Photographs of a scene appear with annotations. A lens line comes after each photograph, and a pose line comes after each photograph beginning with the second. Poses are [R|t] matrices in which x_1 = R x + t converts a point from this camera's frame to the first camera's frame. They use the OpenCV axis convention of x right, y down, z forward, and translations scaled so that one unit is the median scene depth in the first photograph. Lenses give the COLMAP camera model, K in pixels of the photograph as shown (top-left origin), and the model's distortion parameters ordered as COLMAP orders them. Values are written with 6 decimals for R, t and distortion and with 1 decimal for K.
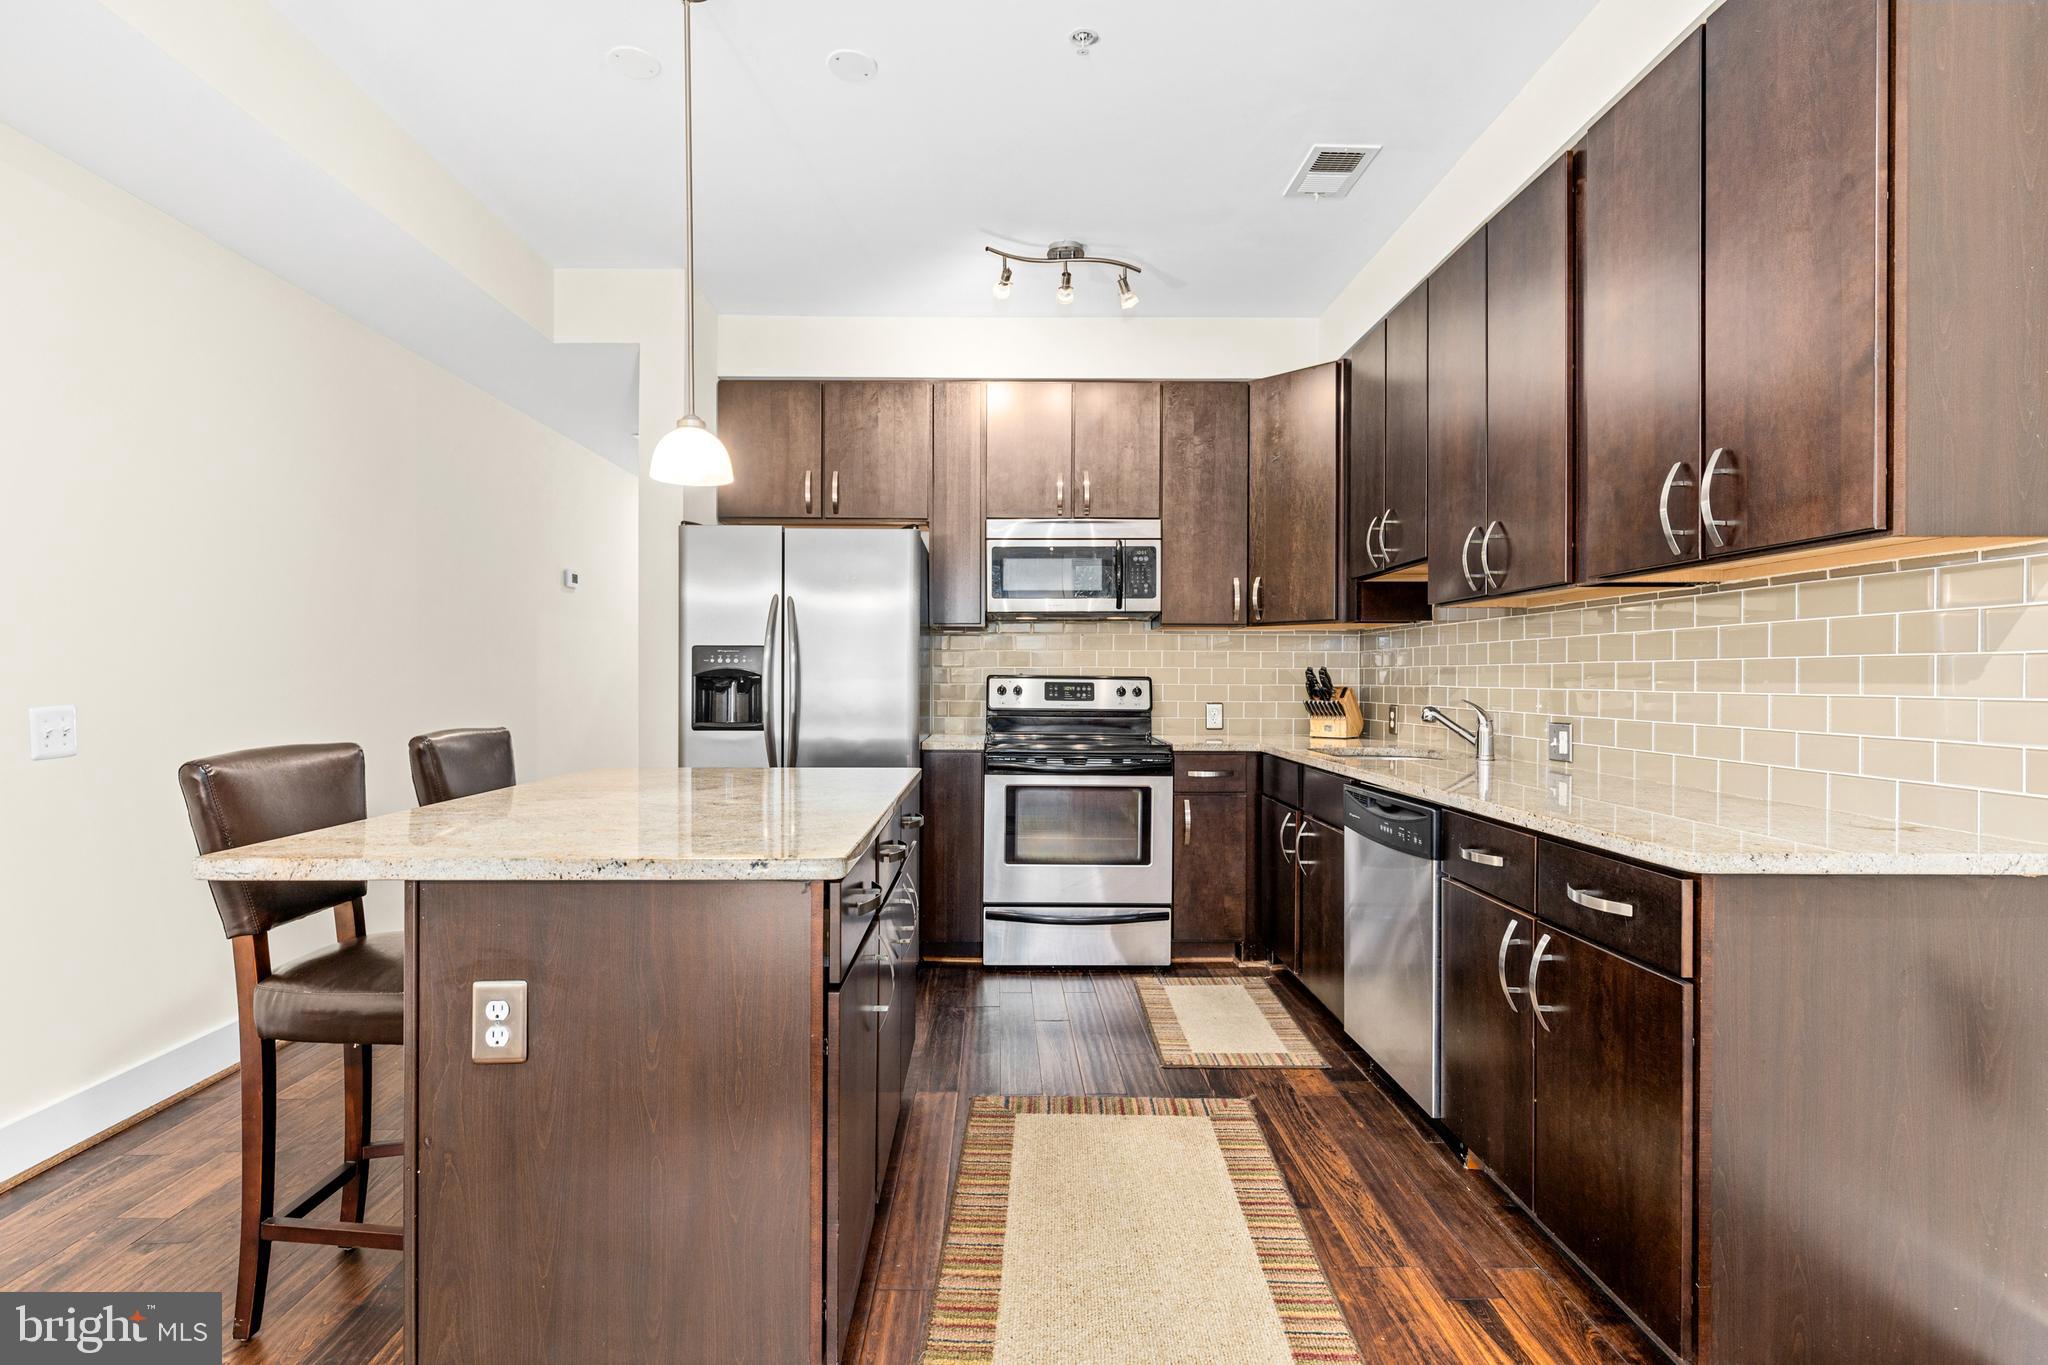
lens RADIAL K [[953.2, 0, 1012.3], [0, 953.2, 688.1], [0, 0, 1]] dist [-0.005158, 0.000767]
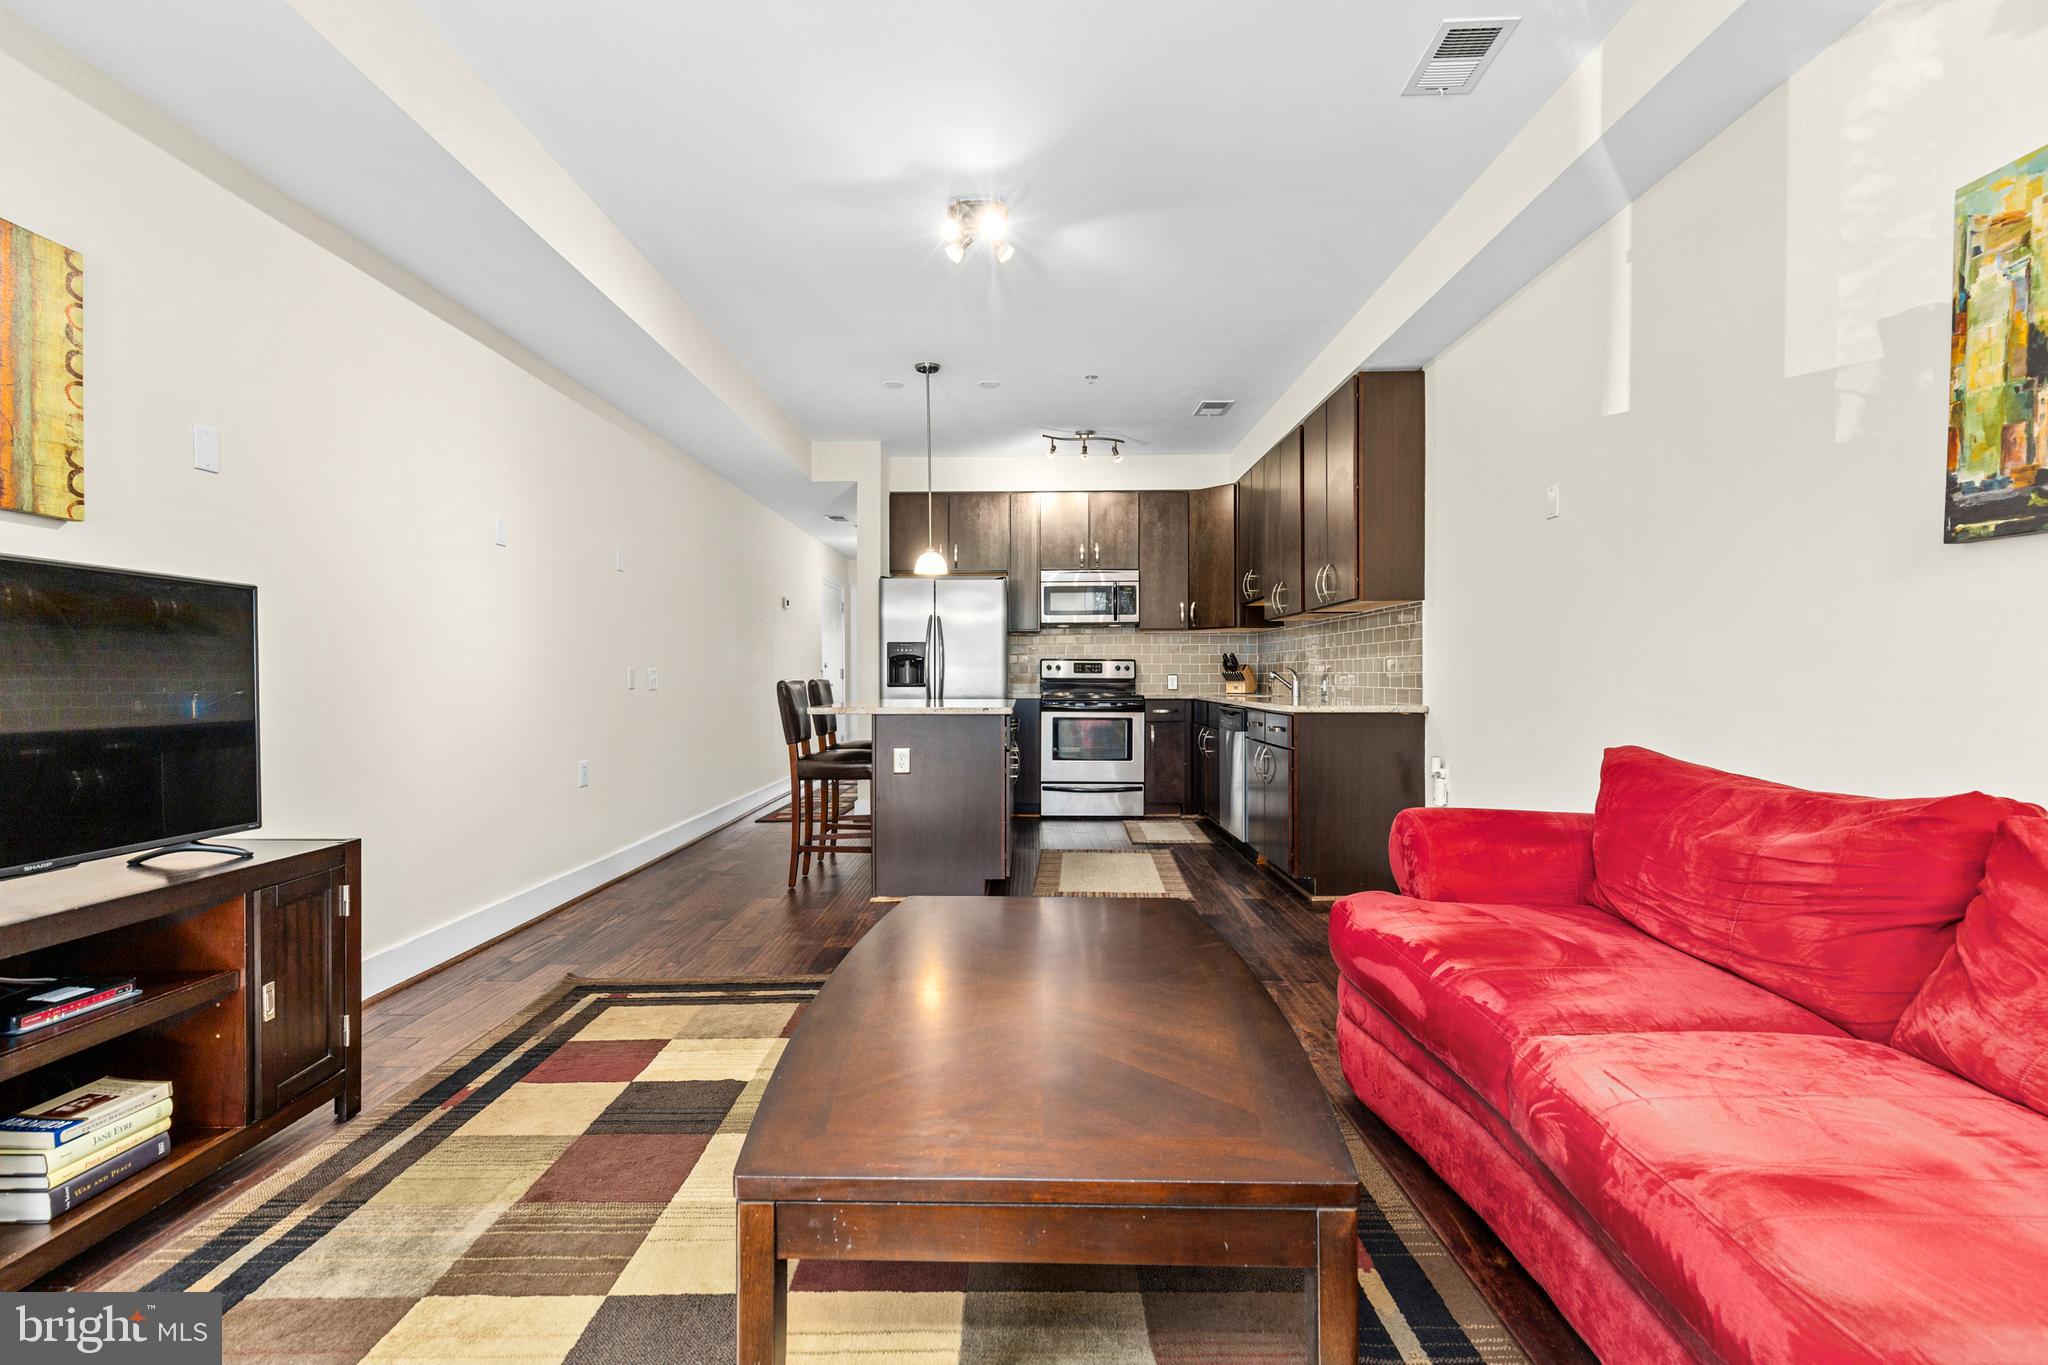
lens RADIAL K [[918.3, 0, 1017.2], [0, 918.3, 682.0], [0, 0, 1]] dist [0.007107, -0.002078]
pose [[0.999518, -0.003770, -0.030803, -0.020248], [0.003580, 0.999974, -0.006219, 0.044101], [0.030826, 0.006105, 0.999506, -0.767454]]
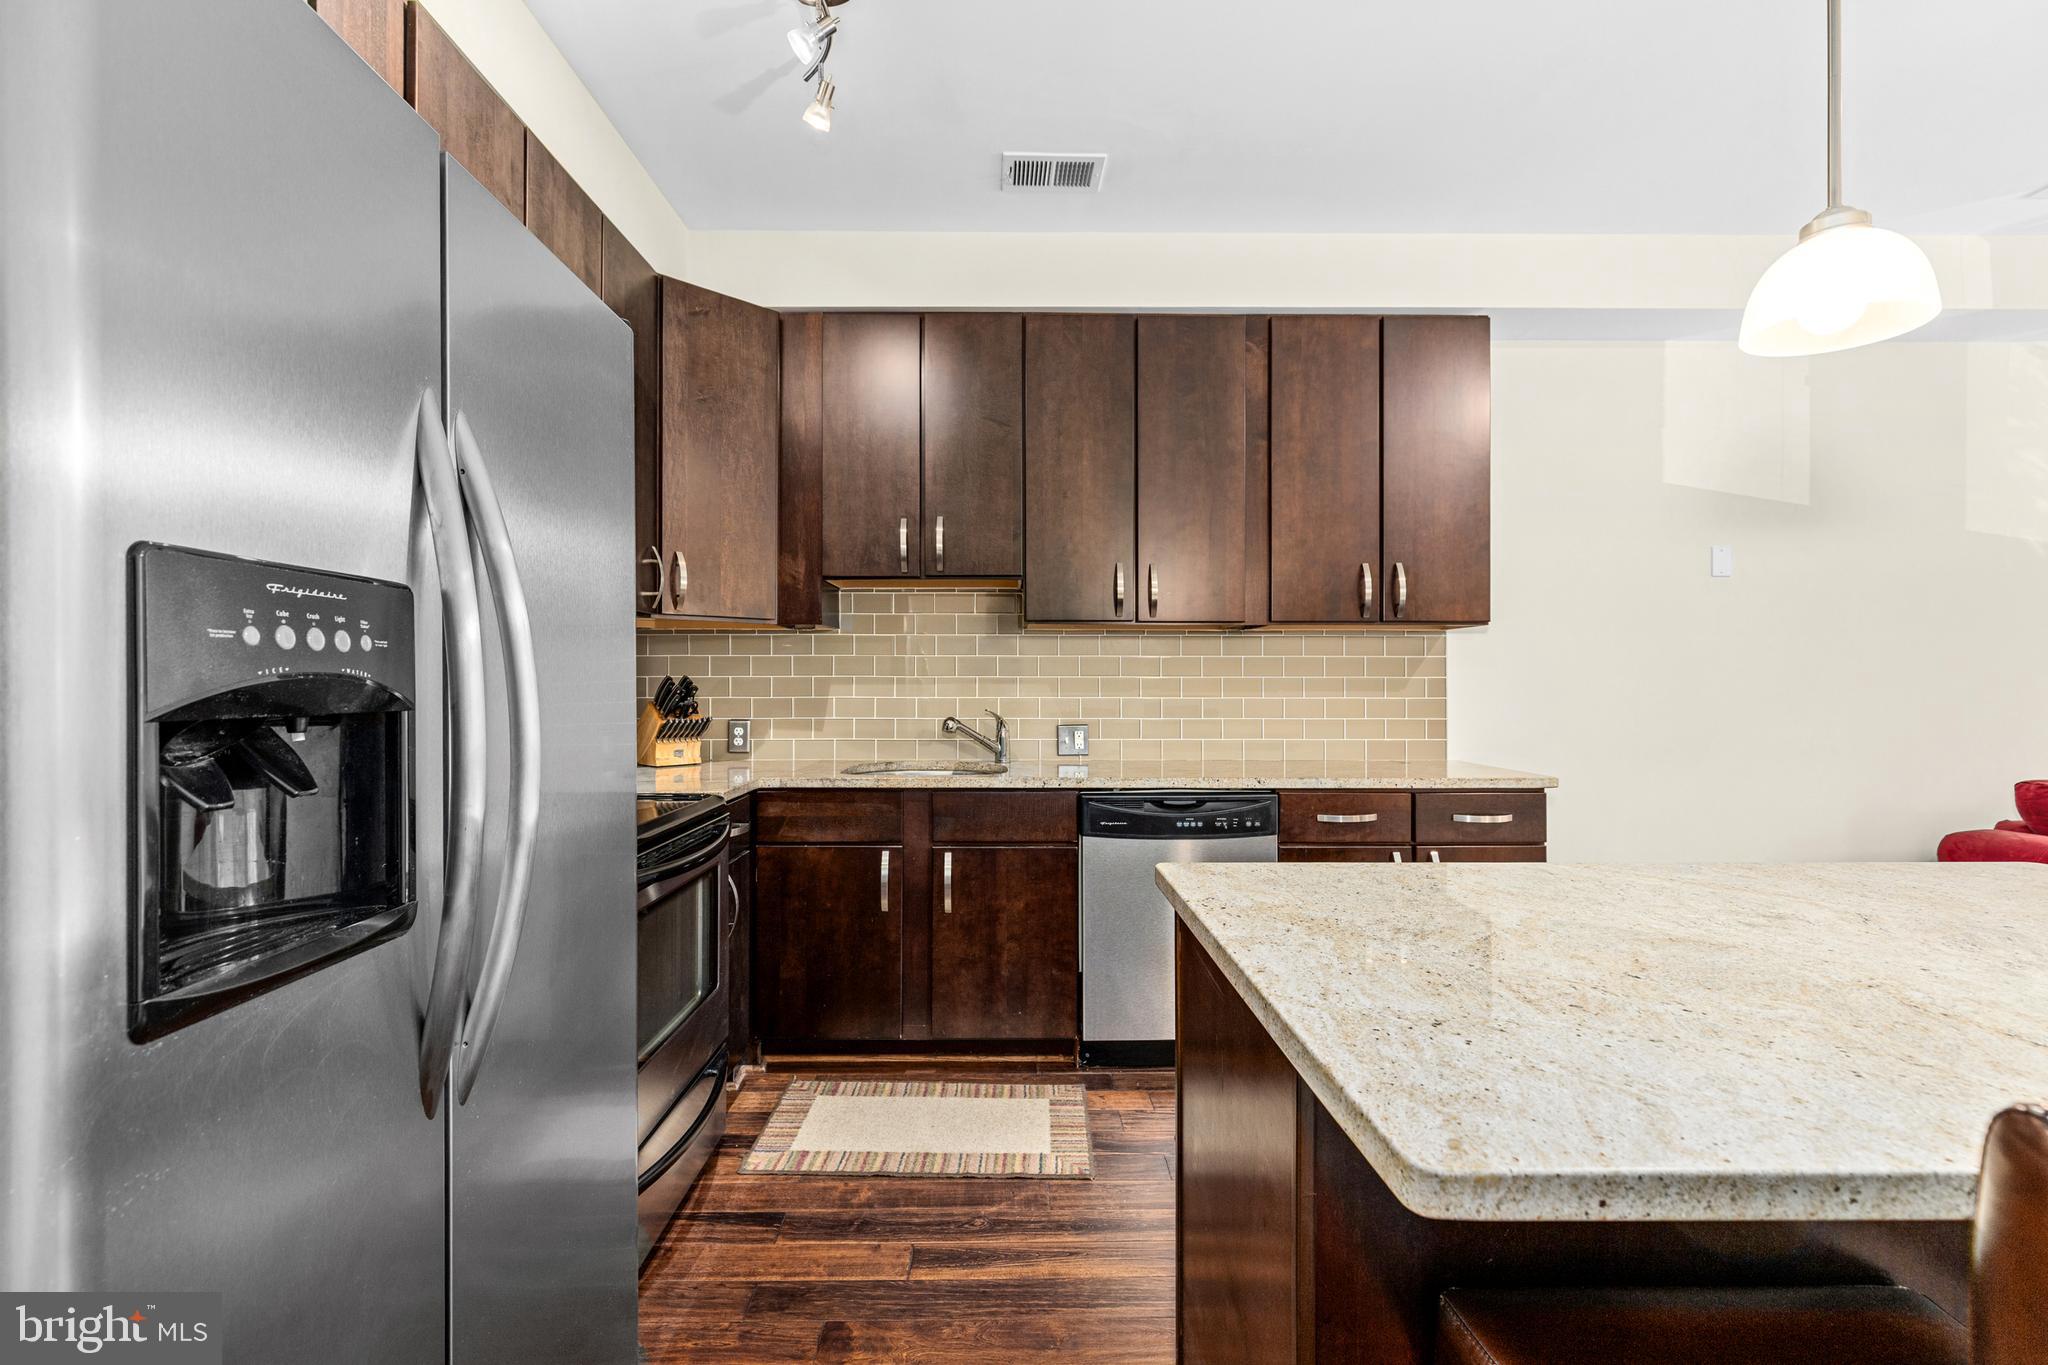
lens RADIAL K [[918.3, 0, 1017.1], [0, 918.3, 675.3], [0, 0, 1]] dist [0.007107, -0.002078]
pose [[0.001240, 0.004087, 0.999991, -0.466774], [0.011083, 0.999930, -0.004101, -0.017572], [-0.999938, 0.011088, 0.001194, 0.792980]]
